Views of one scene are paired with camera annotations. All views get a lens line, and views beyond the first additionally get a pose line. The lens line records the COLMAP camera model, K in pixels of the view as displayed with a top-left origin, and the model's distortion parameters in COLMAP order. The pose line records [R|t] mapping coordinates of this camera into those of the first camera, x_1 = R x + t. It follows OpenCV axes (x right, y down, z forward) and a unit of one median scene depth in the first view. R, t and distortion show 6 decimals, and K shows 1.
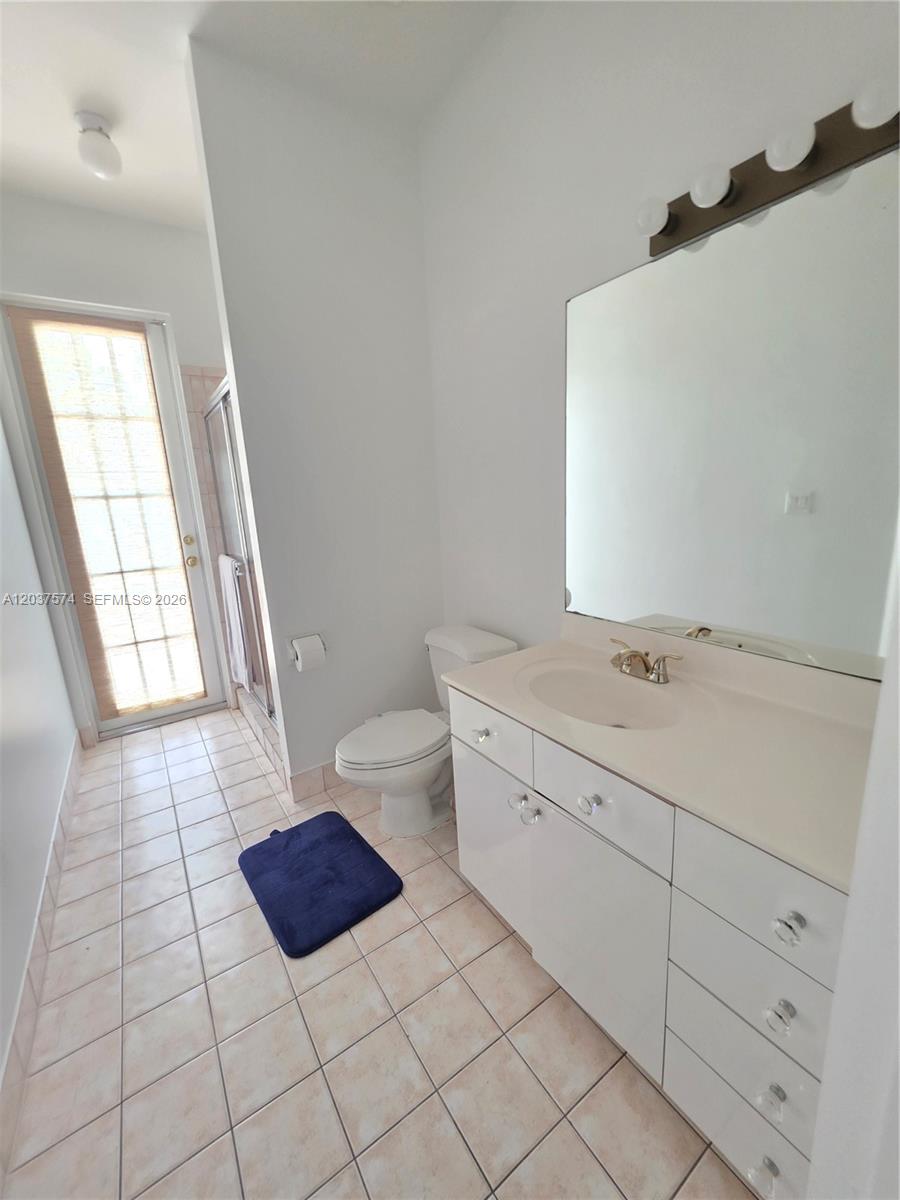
lens RADIAL K [[479.4, 0, 449.5], [0, 479.4, 598.8], [0, 0, 1]] dist [-0.001540, 0.001615]
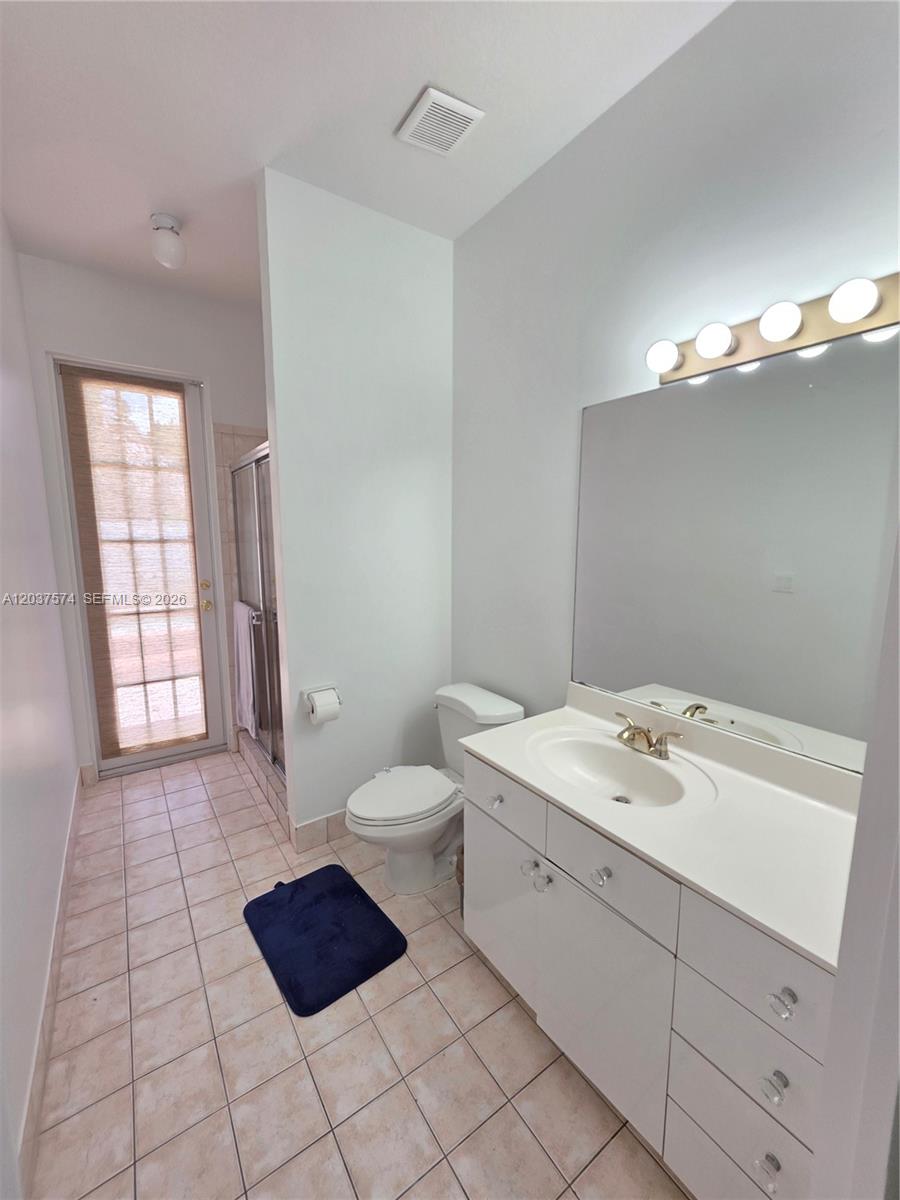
lens RADIAL K [[479.4, 0, 450.1], [0, 479.4, 602.0], [0, 0, 1]] dist [-0.001540, 0.001615]
pose [[0.998505, 0.049893, 0.022308, -0.069115], [-0.048081, 0.995989, -0.075464, -0.062533], [-0.025984, 0.074278, 0.996899, -0.084541]]
